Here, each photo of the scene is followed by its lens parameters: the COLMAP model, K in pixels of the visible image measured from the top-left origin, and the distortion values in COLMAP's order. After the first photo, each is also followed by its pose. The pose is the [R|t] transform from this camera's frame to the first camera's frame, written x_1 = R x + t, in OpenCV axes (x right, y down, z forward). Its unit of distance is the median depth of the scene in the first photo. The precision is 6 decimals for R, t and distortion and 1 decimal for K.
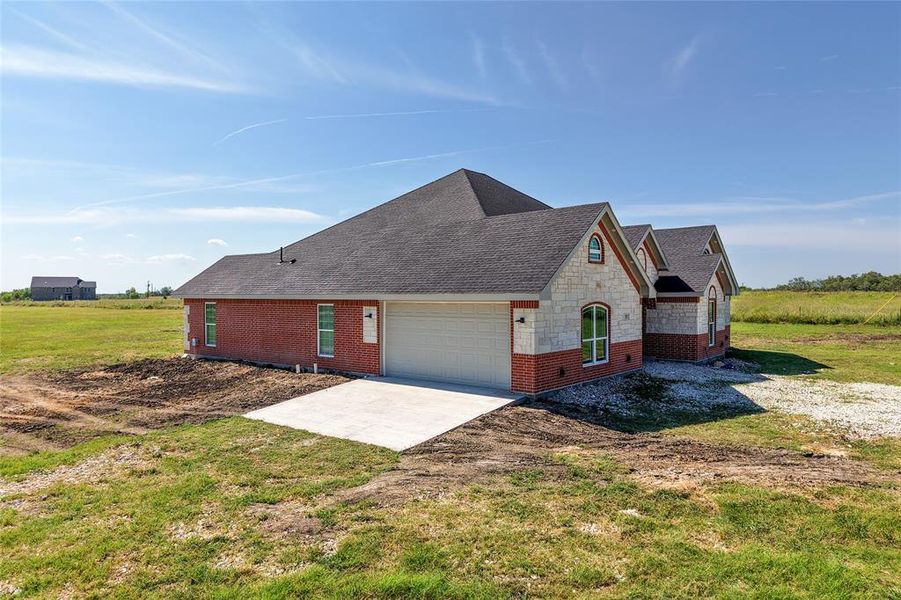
lens RADIAL K [[633.7, 0, 443.3], [0, 633.7, 295.7], [0, 0, 1]] dist [-0.003018, 0.006731]
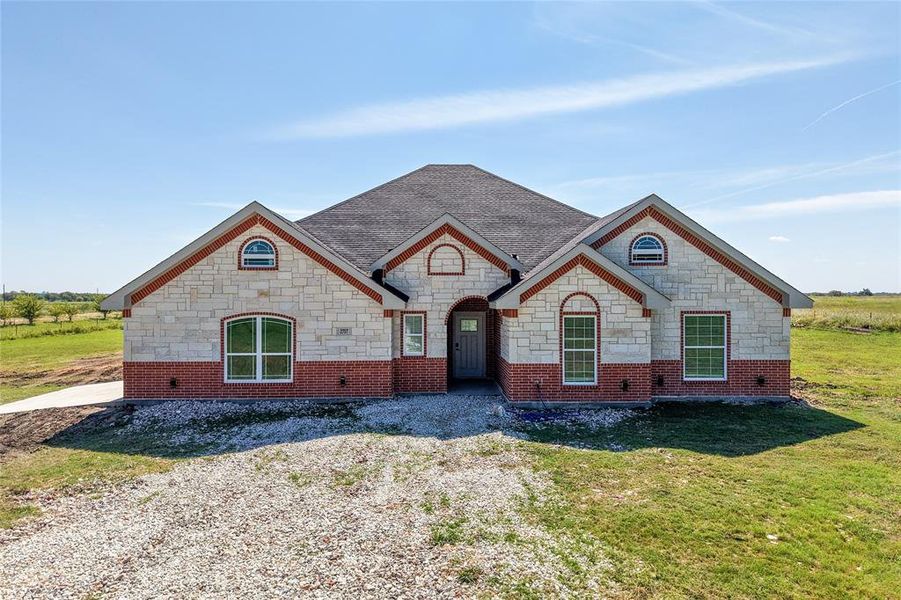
lens RADIAL K [[633.7, 0, 443.8], [0, 633.7, 304.5], [0, 0, 1]] dist [-0.003018, 0.006731]
pose [[0.641235, 0.012966, -0.767235, 0.148554], [-0.001206, 0.999873, 0.015890, -0.002225], [0.767344, -0.009264, 0.641169, 0.084693]]
